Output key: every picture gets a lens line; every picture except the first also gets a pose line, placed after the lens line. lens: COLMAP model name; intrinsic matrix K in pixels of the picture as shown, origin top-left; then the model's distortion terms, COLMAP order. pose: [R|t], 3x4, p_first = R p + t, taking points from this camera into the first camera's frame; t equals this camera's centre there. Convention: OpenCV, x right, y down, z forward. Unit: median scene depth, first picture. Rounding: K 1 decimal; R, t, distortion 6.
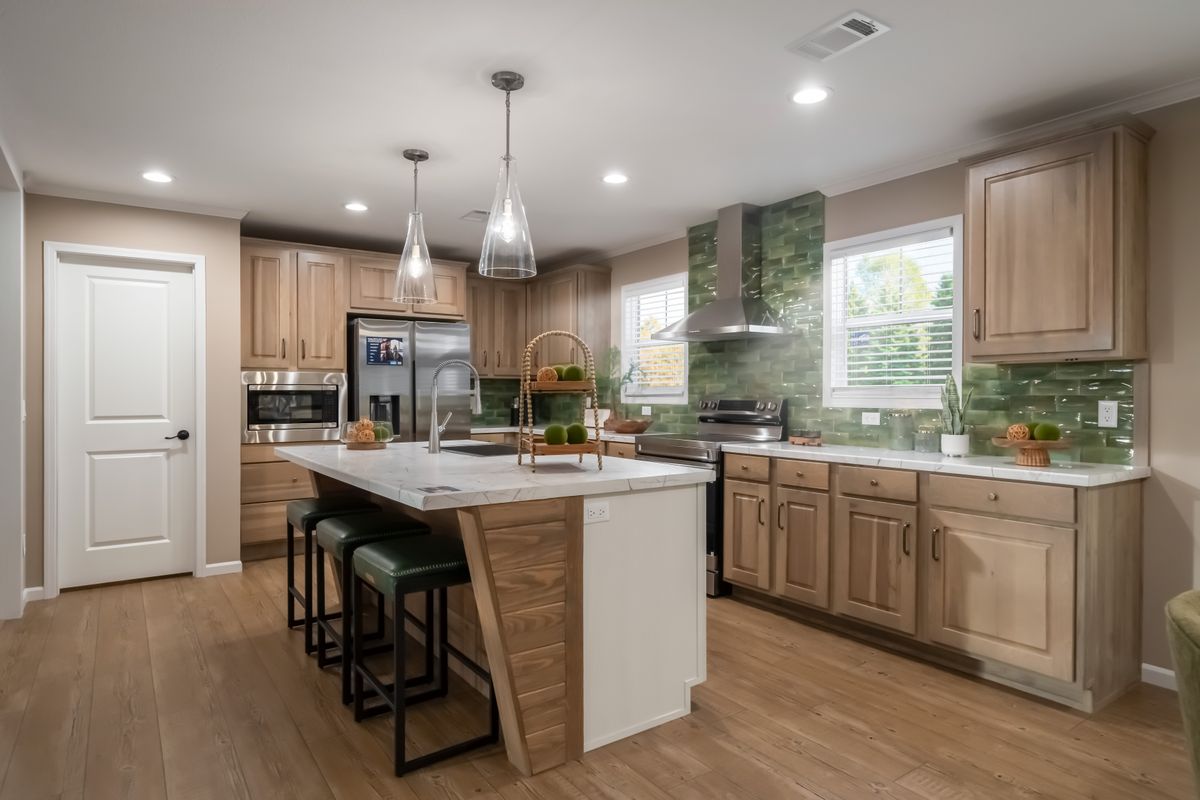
lens RADIAL K [[687.7, 0, 600.1], [0, 687.7, 396.6], [0, 0, 1]] dist [0.003769, 0.001527]
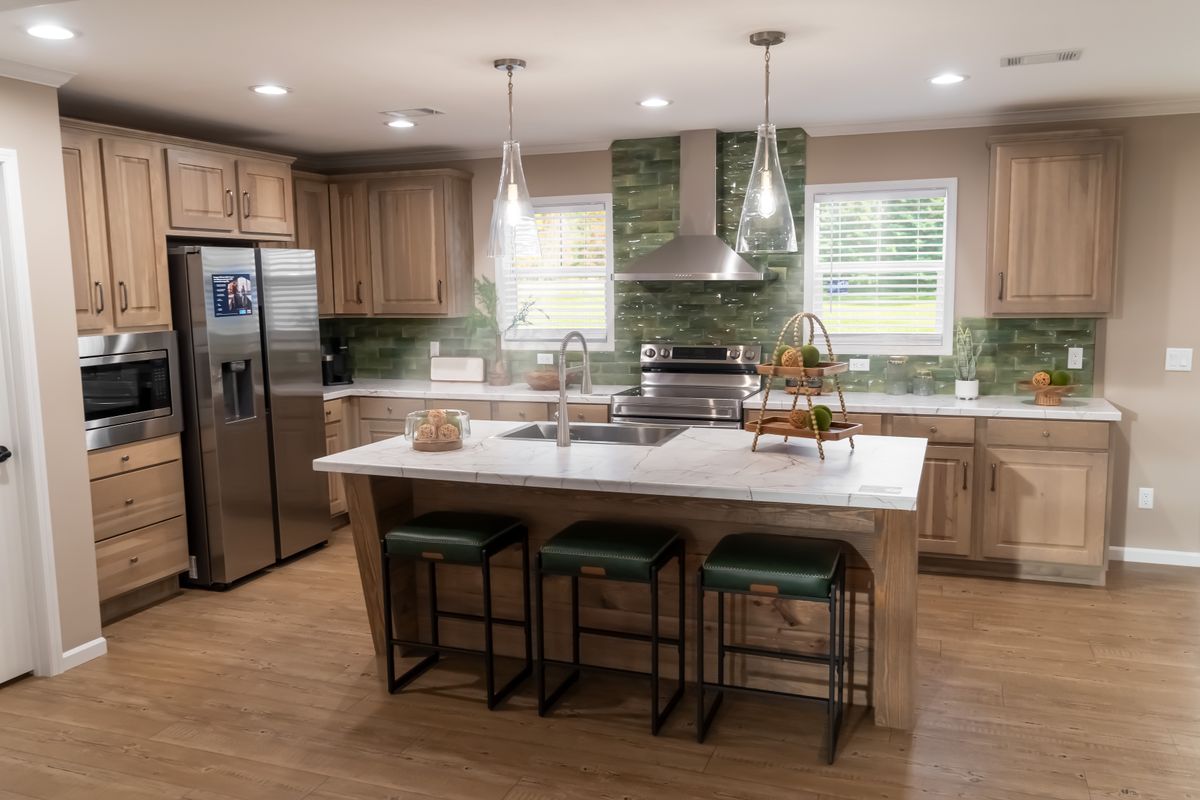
lens RADIAL K [[956.0, 0, 598.0], [0, 956.0, 400.4], [0, 0, 1]] dist [0.001788, 0.001235]
pose [[0.826438, -0.082459, 0.556957, -0.881065], [0.017015, 0.992423, 0.121683, -0.115166], [-0.562771, -0.091087, 0.821579, 0.039776]]
